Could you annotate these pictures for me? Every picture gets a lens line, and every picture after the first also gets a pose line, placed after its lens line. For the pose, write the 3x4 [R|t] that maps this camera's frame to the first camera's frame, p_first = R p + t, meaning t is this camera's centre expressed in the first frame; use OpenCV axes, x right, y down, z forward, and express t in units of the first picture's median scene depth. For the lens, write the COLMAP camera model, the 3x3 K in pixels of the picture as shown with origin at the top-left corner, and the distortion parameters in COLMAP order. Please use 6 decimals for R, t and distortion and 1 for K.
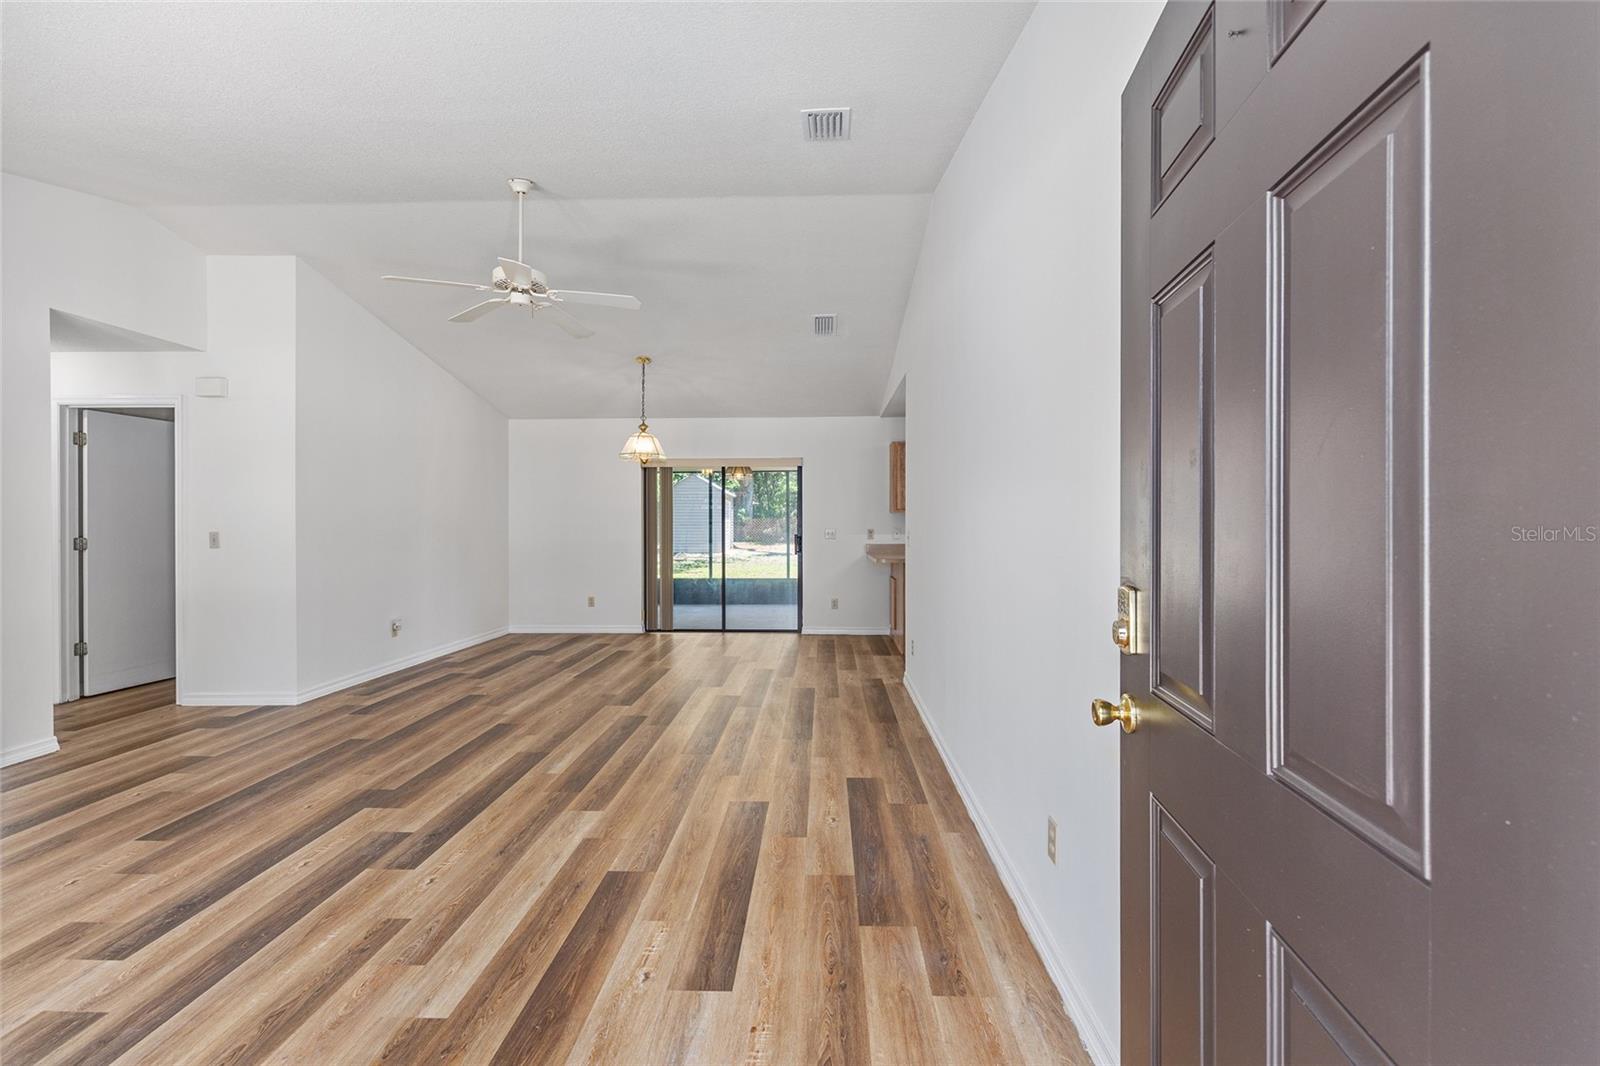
lens RADIAL K [[676.3, 0, 803.3], [0, 676.3, 530.0], [0, 0, 1]] dist [-0.002620, 0.001599]
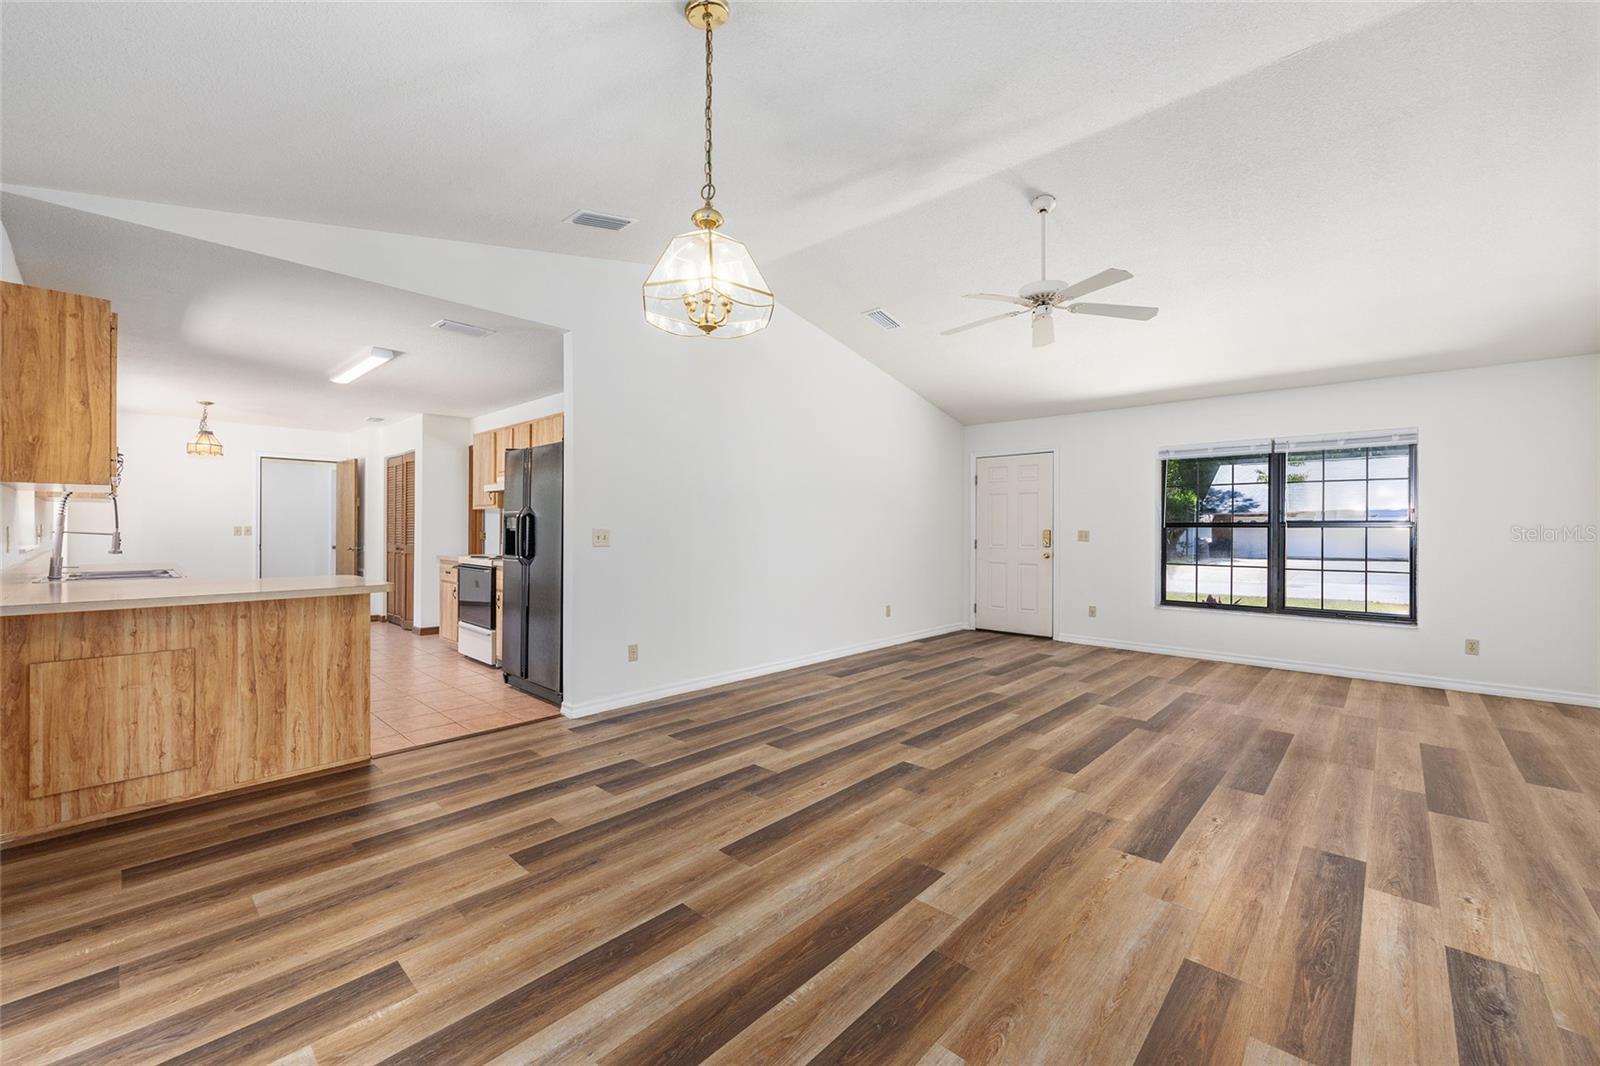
lens RADIAL K [[643.5, 0, 802.0], [0, 643.5, 533.1], [0, 0, 1]] dist [-0.005866, 0.002084]
pose [[-0.757150, -0.006455, 0.653209, -0.787463], [0.003824, 0.999890, 0.014313, -0.005281], [-0.653230, 0.013336, -0.757042, 2.000505]]
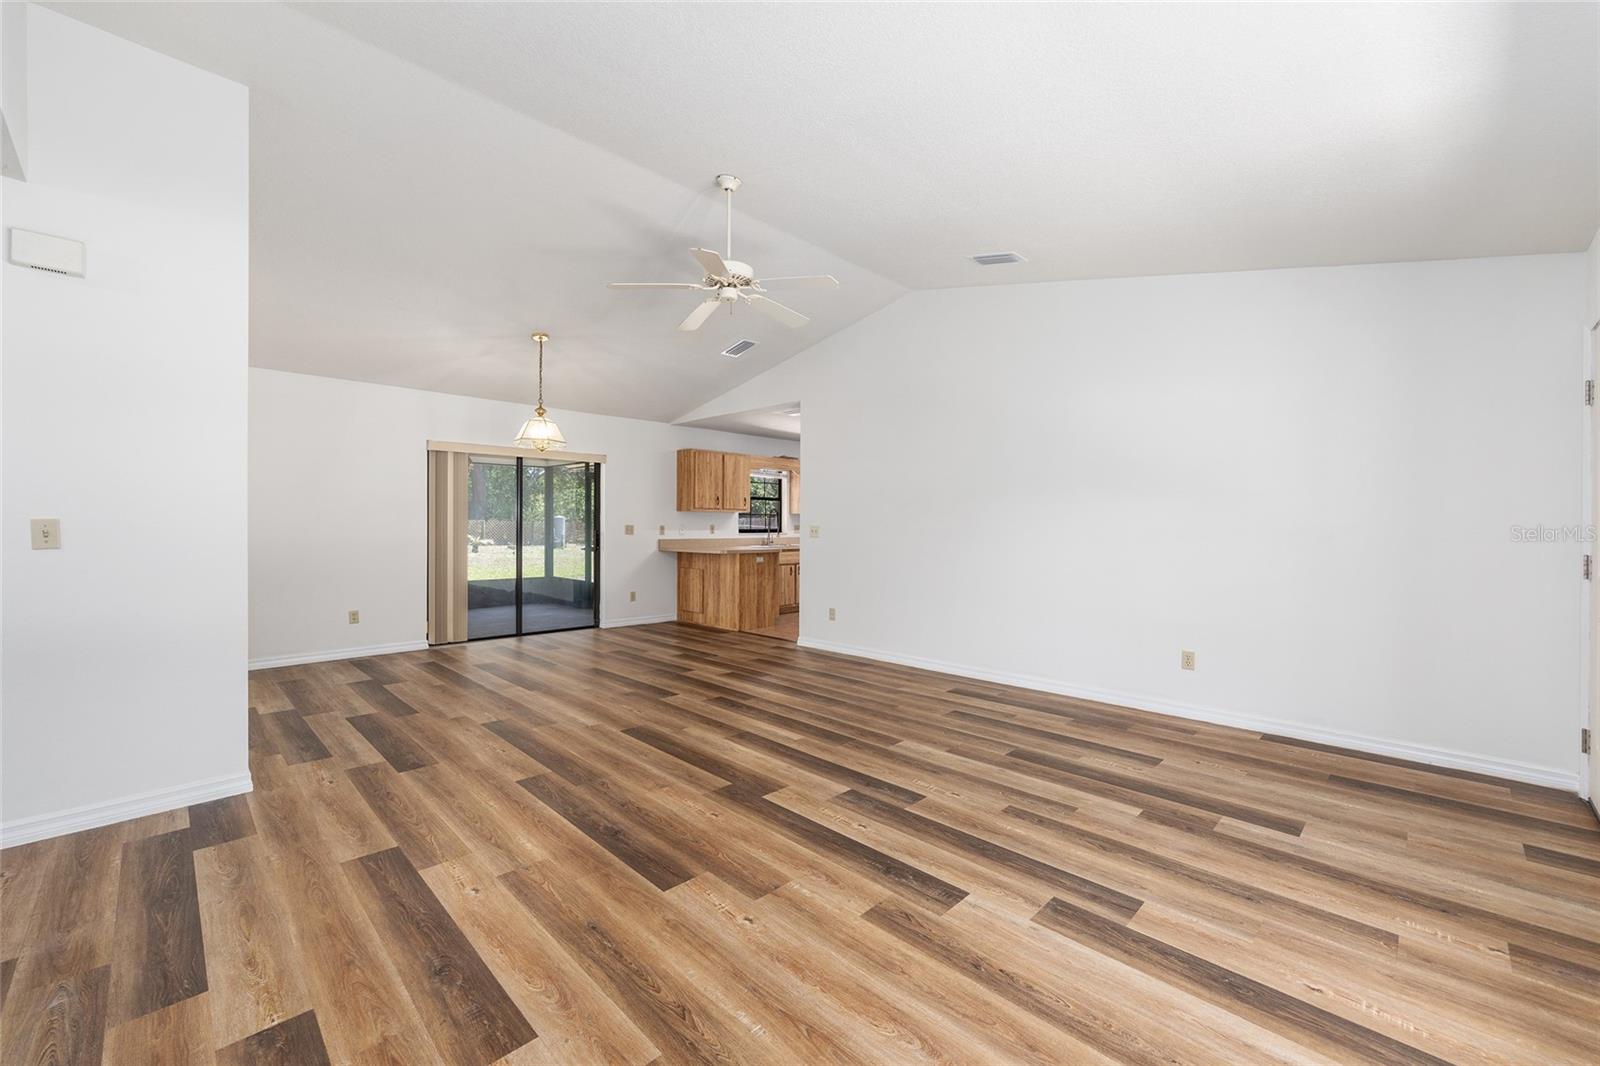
lens RADIAL K [[643.5, 0, 801.0], [0, 643.5, 538.0], [0, 0, 1]] dist [-0.005866, 0.002084]
pose [[0.681042, -0.009930, 0.732177, -1.044337], [0.002178, 0.999931, 0.011536, 0.015060], [-0.732242, -0.006261, 0.681016, 0.252590]]
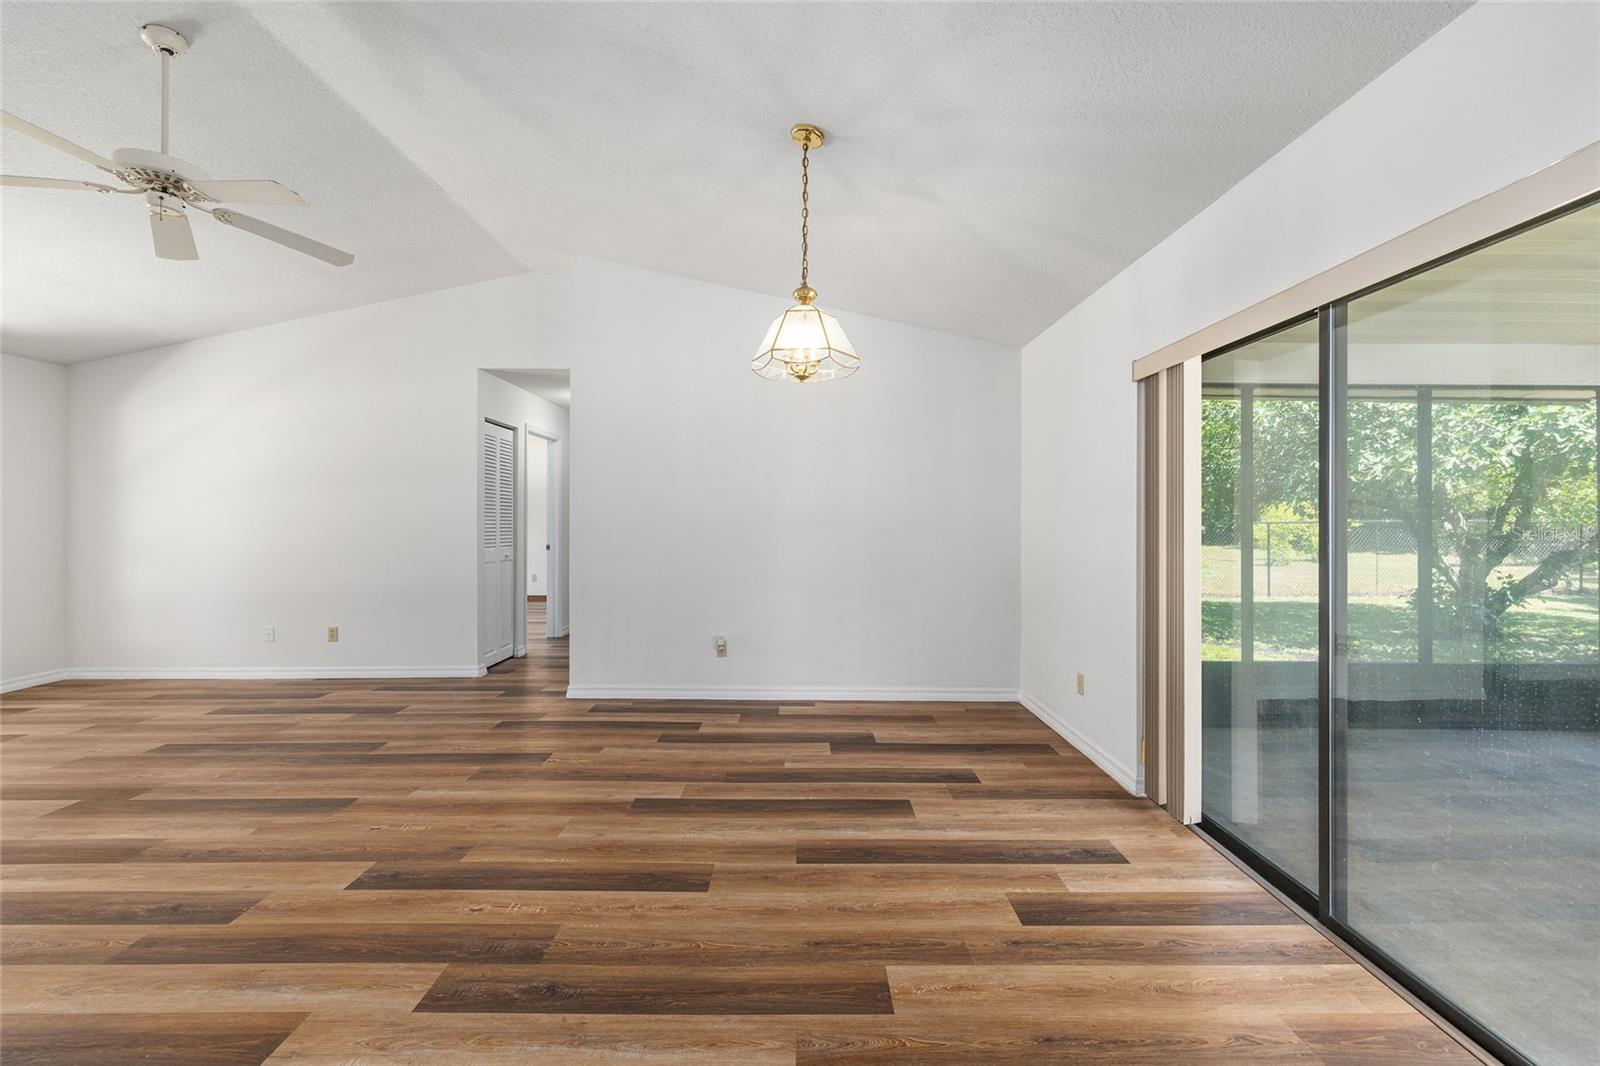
lens RADIAL K [[643.5, 0, 801.5], [0, 643.5, 548.7], [0, 0, 1]] dist [-0.005866, 0.002084]
pose [[0.040200, 0.049342, -0.997973, 0.264577], [-0.013461, 0.998716, 0.048837, -0.019303], [0.999101, 0.011471, 0.040812, 1.629256]]
